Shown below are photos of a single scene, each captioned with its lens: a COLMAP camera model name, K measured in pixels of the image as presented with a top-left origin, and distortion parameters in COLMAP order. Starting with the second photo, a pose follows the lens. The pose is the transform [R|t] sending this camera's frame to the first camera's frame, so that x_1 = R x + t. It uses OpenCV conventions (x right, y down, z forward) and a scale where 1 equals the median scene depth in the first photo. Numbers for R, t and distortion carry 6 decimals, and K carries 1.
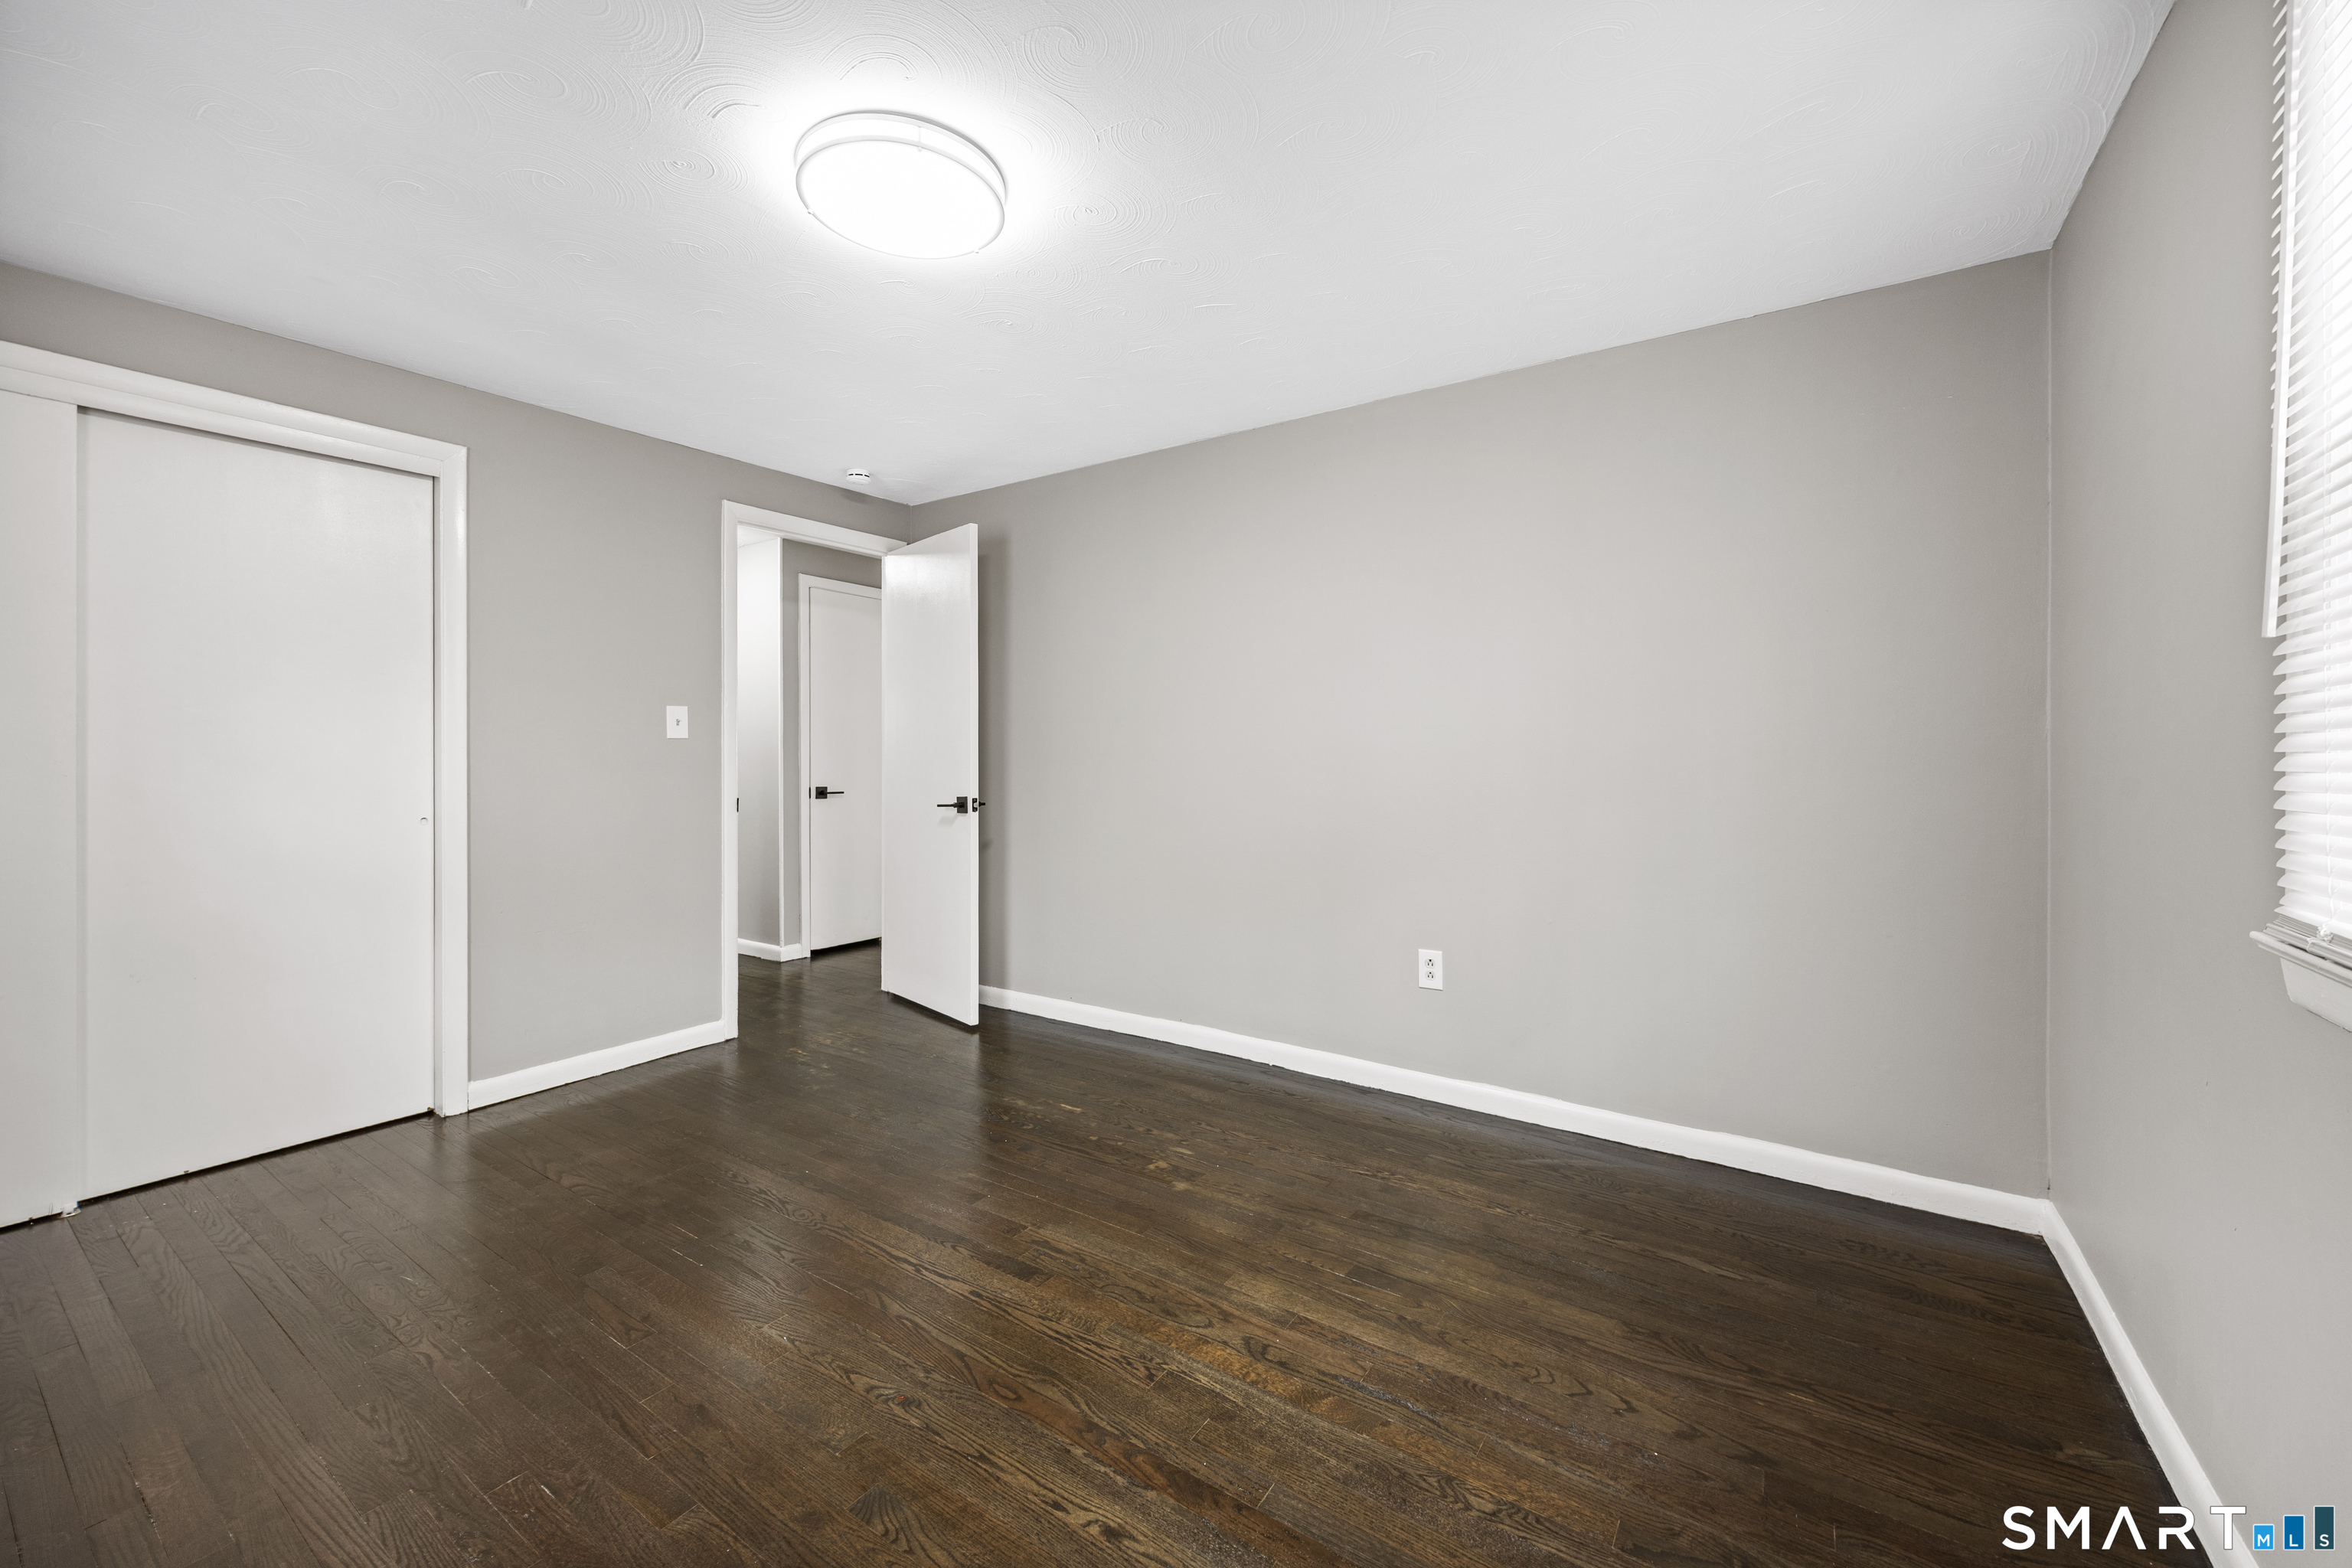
lens RADIAL K [[918.0, 0, 1178.2], [0, 918.0, 752.1], [0, 0, 1]] dist [0.001264, 0.000354]
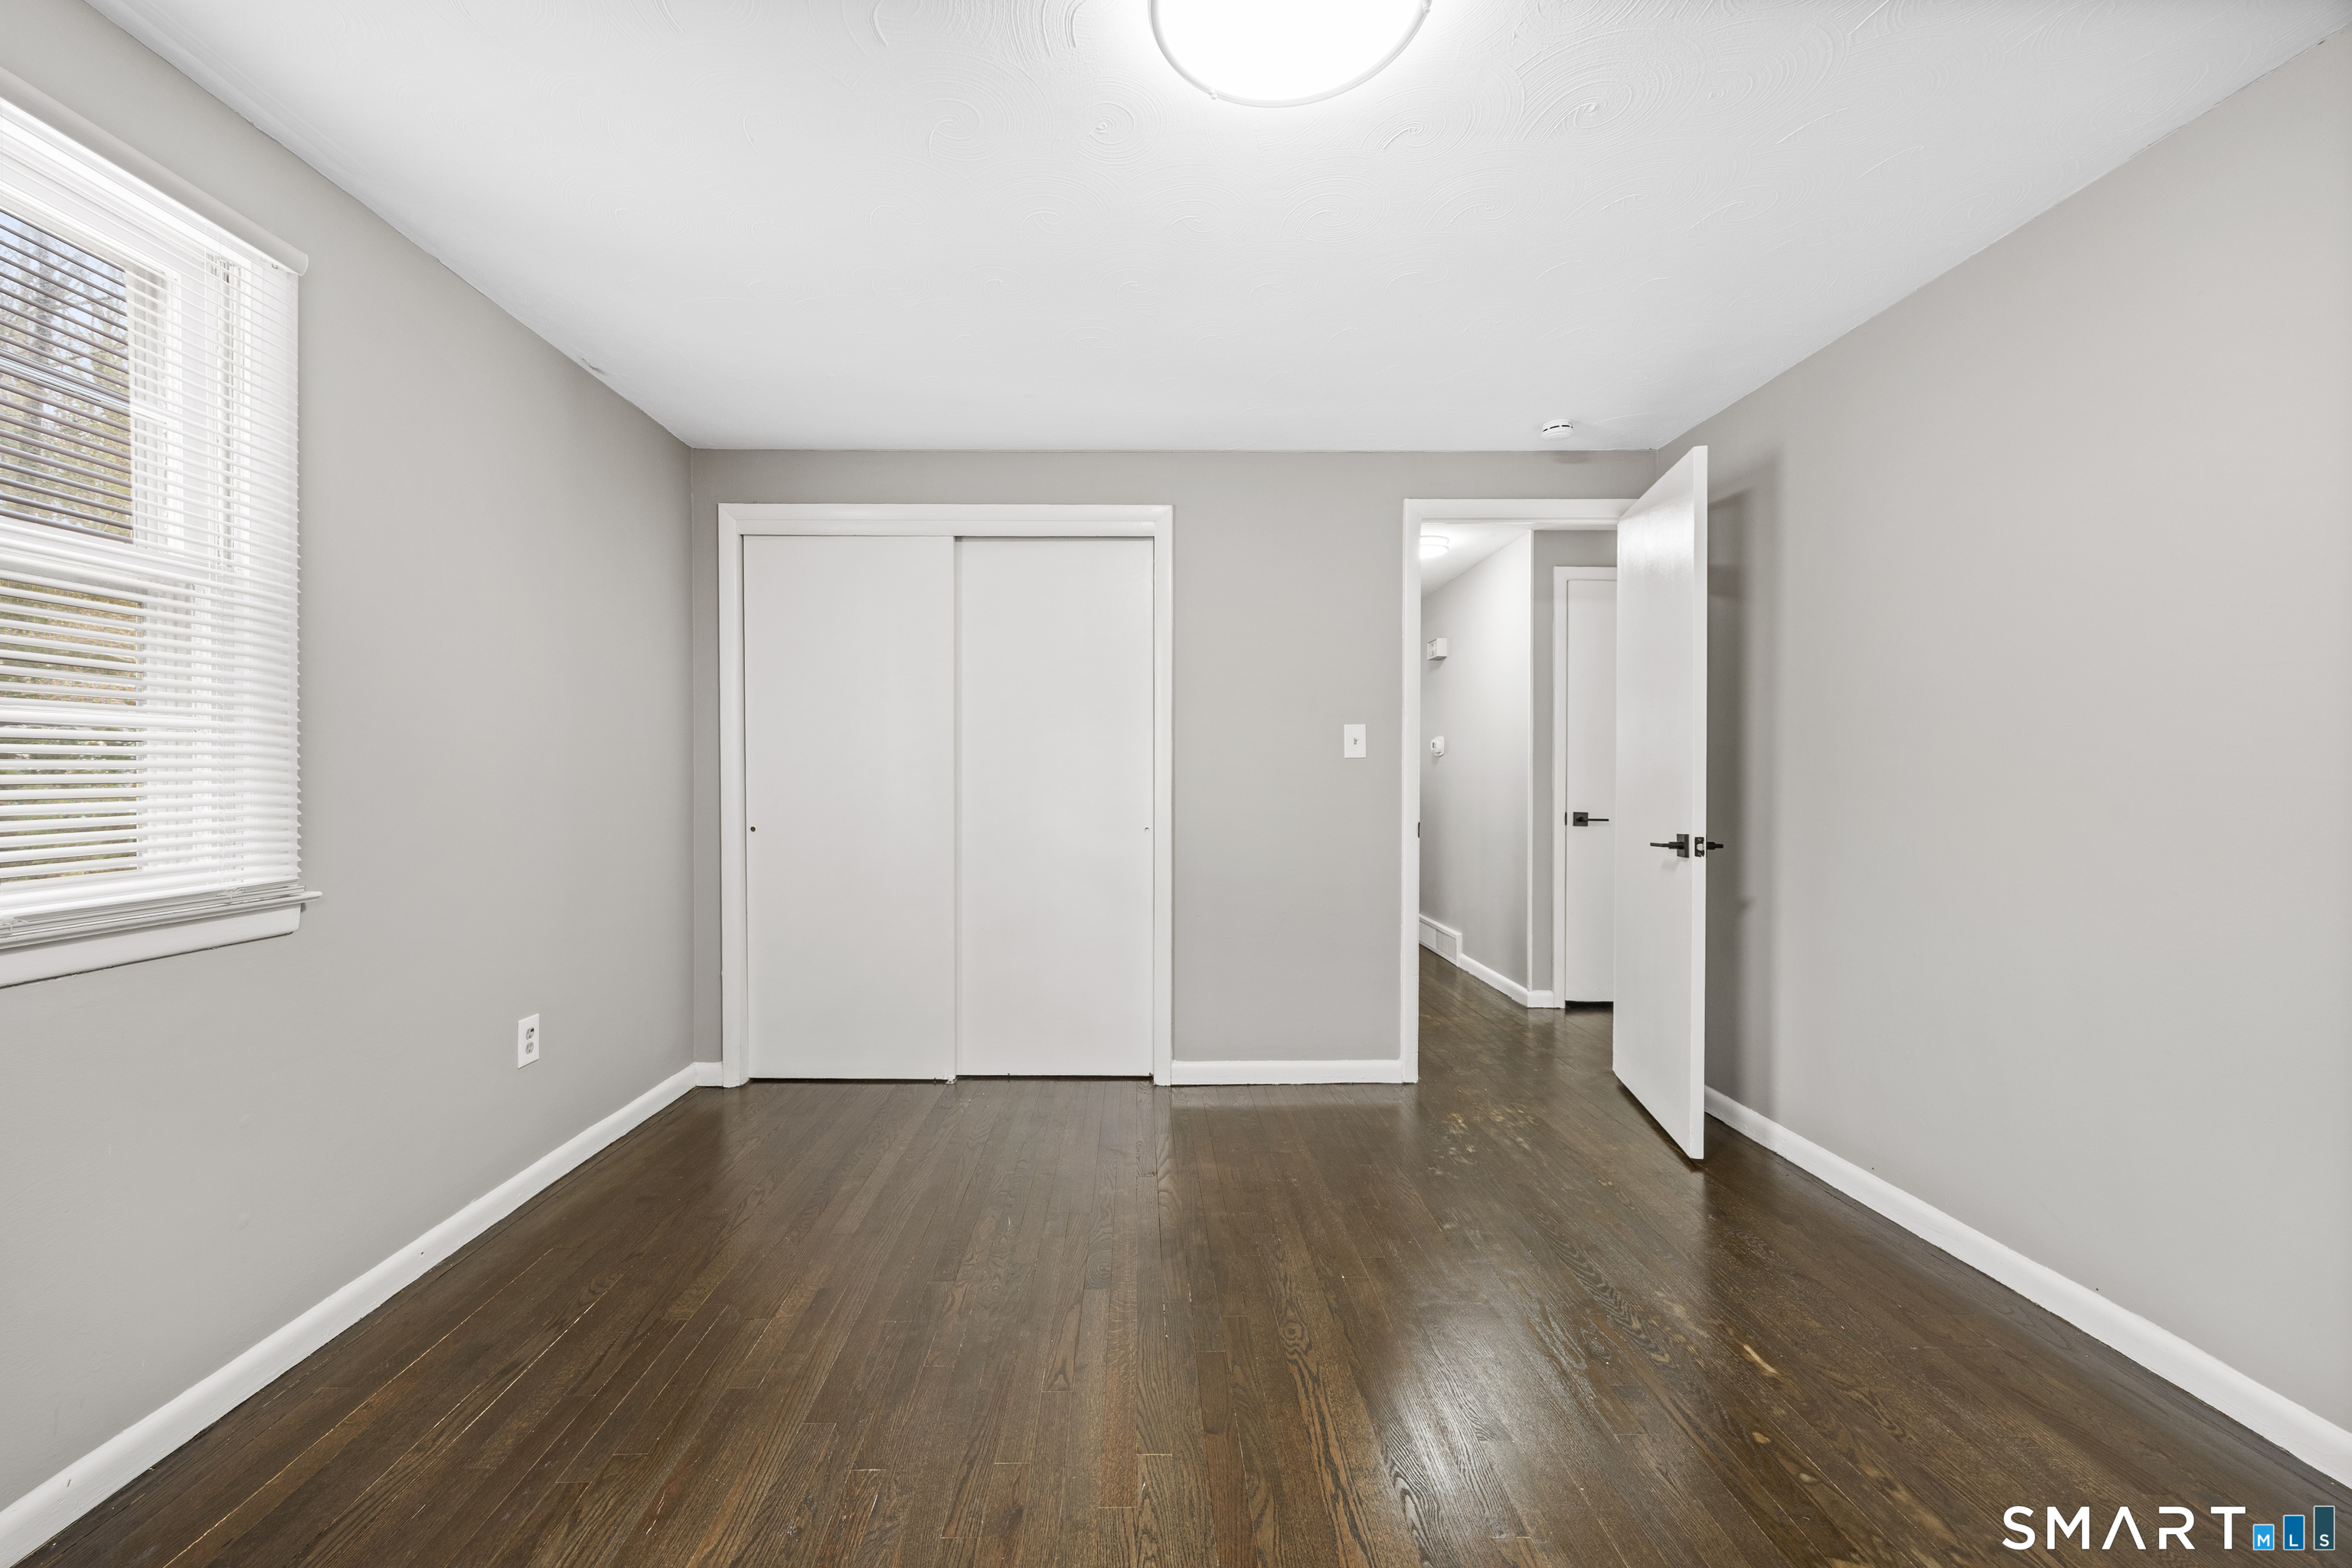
lens RADIAL K [[914.5, 0, 1163.5], [0, 914.5, 779.3], [0, 0, 1]] dist [0.001443, 0.000255]
pose [[0.570593, 0.007241, -0.821201, 0.124461], [-0.000182, 0.999962, 0.008691, -0.000289], [0.821233, -0.004810, 0.570573, 0.274305]]
